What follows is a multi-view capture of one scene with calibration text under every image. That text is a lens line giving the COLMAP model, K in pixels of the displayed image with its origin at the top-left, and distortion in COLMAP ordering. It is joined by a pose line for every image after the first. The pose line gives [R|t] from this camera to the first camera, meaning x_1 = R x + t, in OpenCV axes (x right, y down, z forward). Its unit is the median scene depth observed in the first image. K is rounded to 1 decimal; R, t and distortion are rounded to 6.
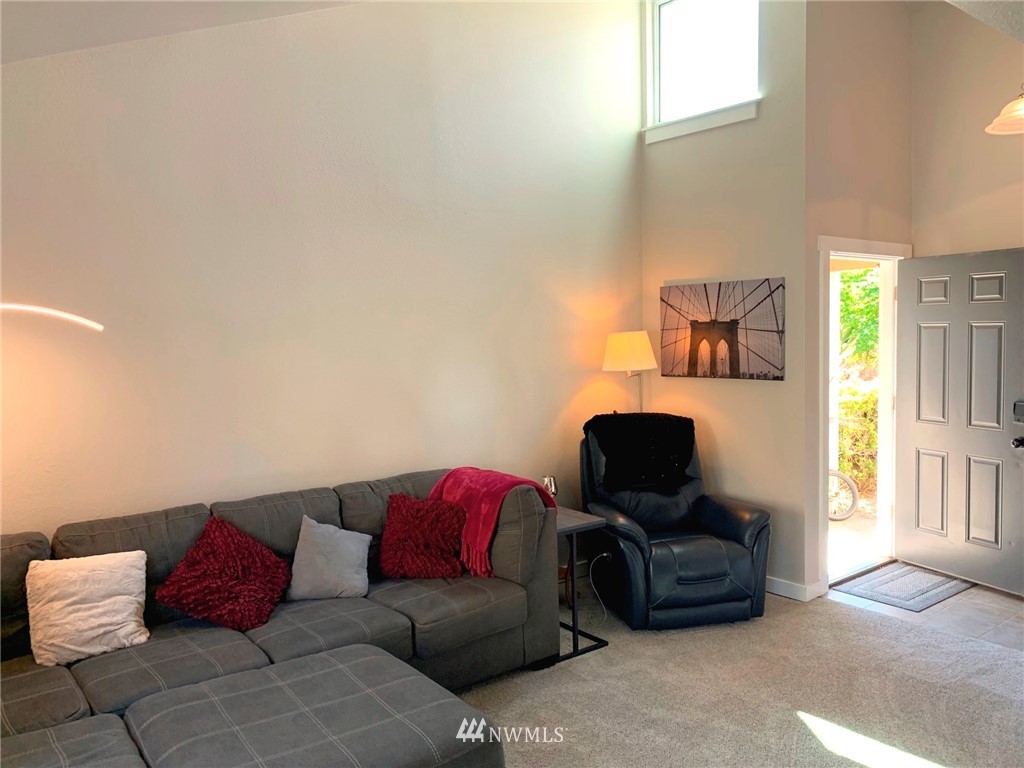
lens RADIAL K [[777.1, 0, 511.5], [0, 777.1, 385.8], [0, 0, 1]] dist [-0.036103, -0.006027]
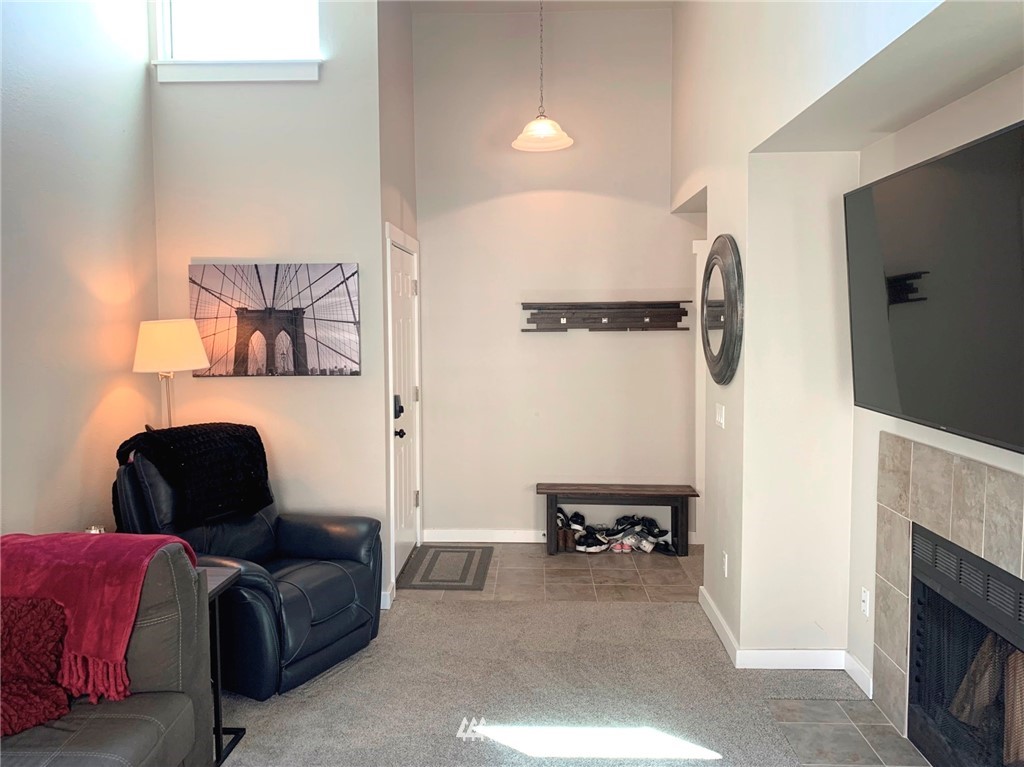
lens RADIAL K [[777.1, 0, 512.2], [0, 777.1, 378.7], [0, 0, 1]] dist [-0.036103, -0.006027]
pose [[0.637956, -0.042506, 0.768898, -0.231715], [0.044151, 0.998852, 0.018587, -0.011963], [-0.768806, 0.022090, 0.639101, 0.262159]]
